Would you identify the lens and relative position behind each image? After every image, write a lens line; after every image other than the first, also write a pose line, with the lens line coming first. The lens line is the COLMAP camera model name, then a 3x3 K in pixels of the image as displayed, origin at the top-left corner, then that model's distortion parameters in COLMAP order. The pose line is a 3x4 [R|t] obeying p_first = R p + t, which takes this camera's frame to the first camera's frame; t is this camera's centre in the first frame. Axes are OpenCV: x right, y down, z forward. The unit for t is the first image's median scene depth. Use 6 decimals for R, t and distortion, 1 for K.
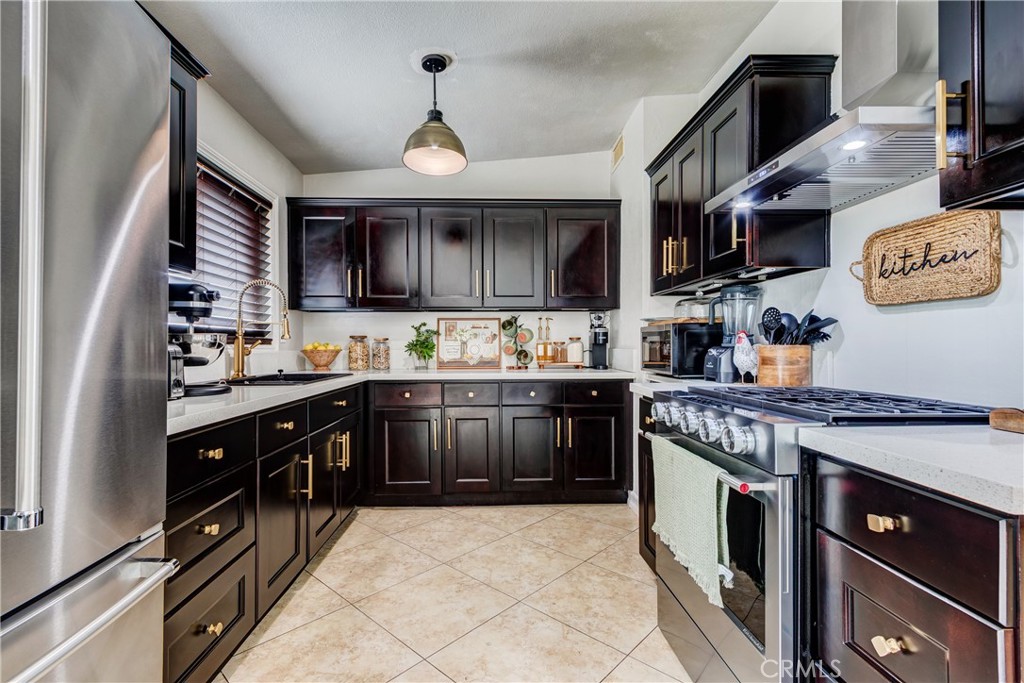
lens RADIAL K [[467.1, 0, 501.9], [0, 467.1, 345.1], [0, 0, 1]] dist [0.004763, -0.001339]
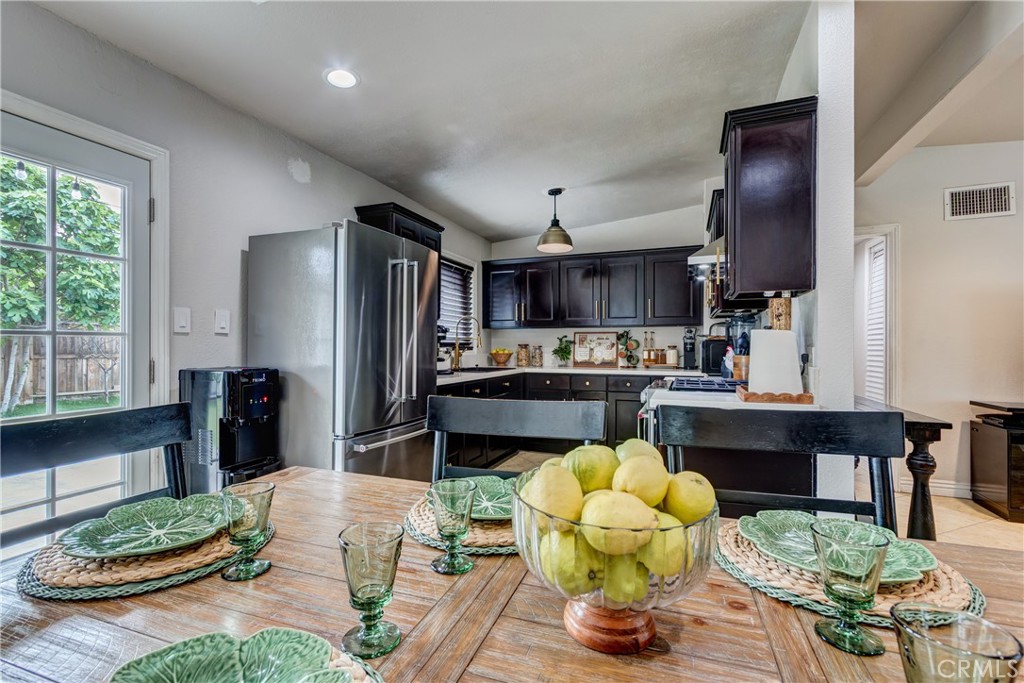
lens RADIAL K [[467.1, 0, 504.1], [0, 467.1, 344.7], [0, 0, 1]] dist [0.004763, -0.001339]
pose [[0.919961, 0.003072, -0.391998, 0.243487], [-0.003284, 0.999995, 0.000130, -0.018656], [0.391997, 0.001167, 0.919966, -0.455648]]
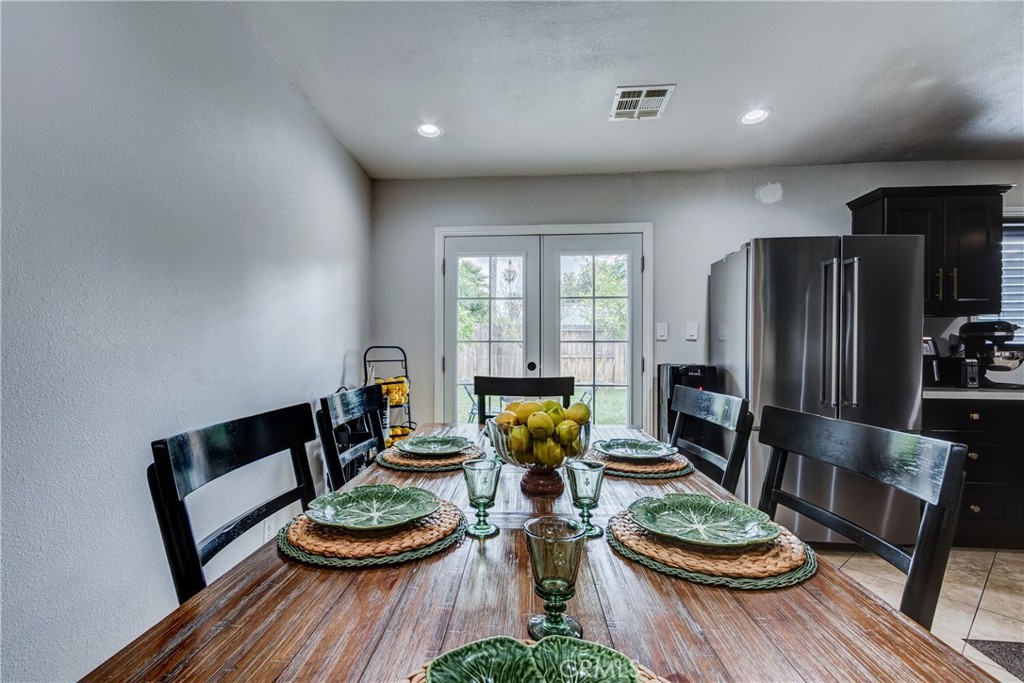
lens RADIAL K [[467.1, 0, 509.1], [0, 467.1, 345.4], [0, 0, 1]] dist [0.004763, -0.001339]
pose [[-0.111282, 0.002354, -0.993786, 0.567632], [0.000285, 0.999997, 0.002337, -0.023714], [0.993789, -0.000023, -0.111282, -0.252476]]
